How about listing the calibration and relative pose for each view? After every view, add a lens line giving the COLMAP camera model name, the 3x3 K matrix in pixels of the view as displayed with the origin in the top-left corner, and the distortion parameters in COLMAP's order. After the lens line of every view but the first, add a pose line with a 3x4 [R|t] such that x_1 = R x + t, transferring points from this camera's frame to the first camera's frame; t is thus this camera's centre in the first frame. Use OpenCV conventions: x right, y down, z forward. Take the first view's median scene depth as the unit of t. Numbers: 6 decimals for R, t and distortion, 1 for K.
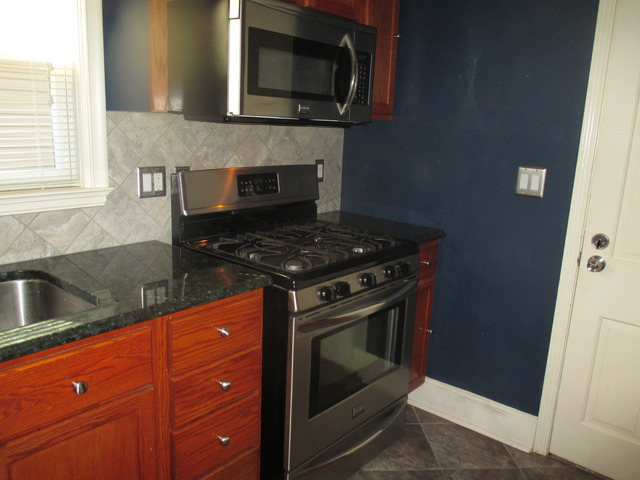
lens RADIAL K [[530.2, 0, 320.0], [0, 530.2, 240.0], [0, 0, 1]] dist [-0.008218, 0.003592]
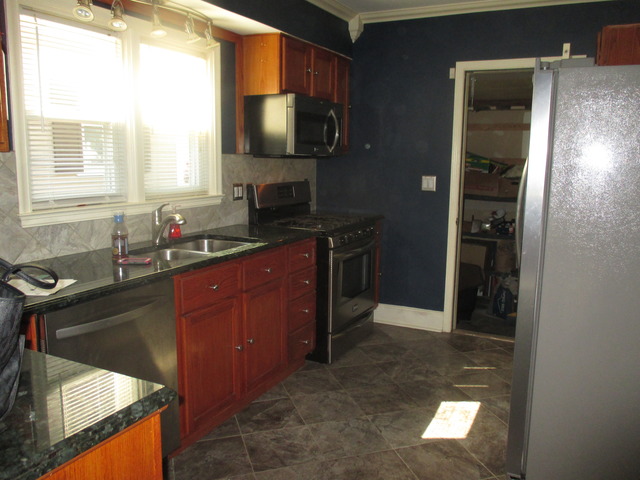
lens RADIAL K [[530.2, 0, 320.0], [0, 530.2, 240.0], [0, 0, 1]] dist [-0.008218, 0.003592]
pose [[0.974408, -0.069490, 0.213778, -0.431664], [0.081235, 0.995603, -0.046642, 0.160139], [-0.209597, 0.062815, 0.975768, -0.812147]]
